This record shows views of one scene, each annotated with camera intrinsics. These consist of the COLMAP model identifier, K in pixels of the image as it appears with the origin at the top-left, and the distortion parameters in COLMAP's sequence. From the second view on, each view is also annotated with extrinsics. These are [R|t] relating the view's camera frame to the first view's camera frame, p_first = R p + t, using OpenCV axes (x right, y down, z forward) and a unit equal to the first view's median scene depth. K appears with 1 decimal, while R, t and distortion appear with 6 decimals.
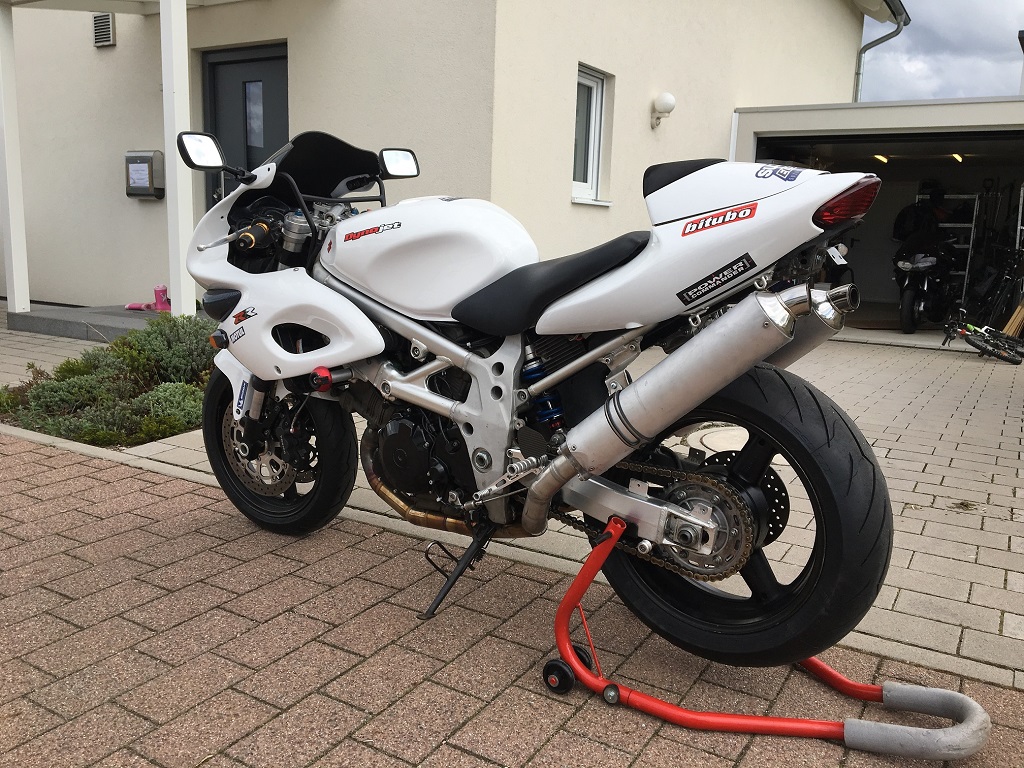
lens RADIAL K [[861.7, 0, 512.0], [0, 861.7, 384.0], [0, 0, 1]] dist [0.087182, -0.134561]
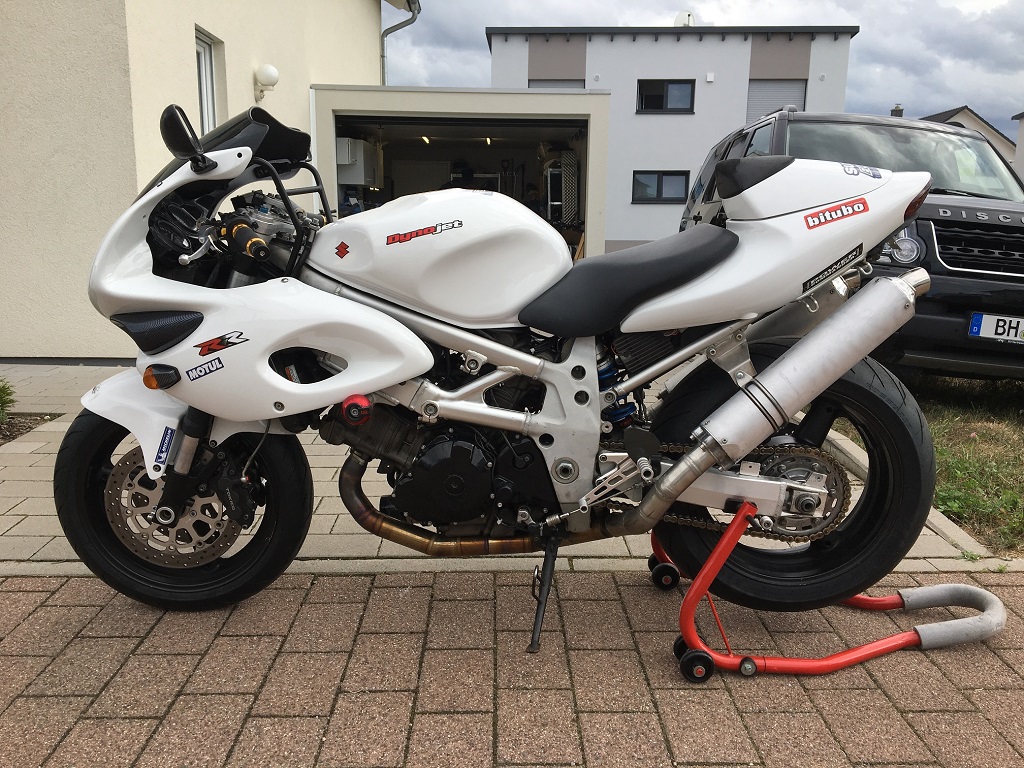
lens RADIAL K [[861.7, 0, 512.0], [0, 861.7, 384.0], [0, 0, 1]] dist [0.087182, -0.134561]
pose [[0.841865, -0.123957, 0.525261, -0.550866], [0.109057, 0.992261, 0.059373, -0.066230], [-0.528555, 0.007299, 0.848868, 0.219711]]
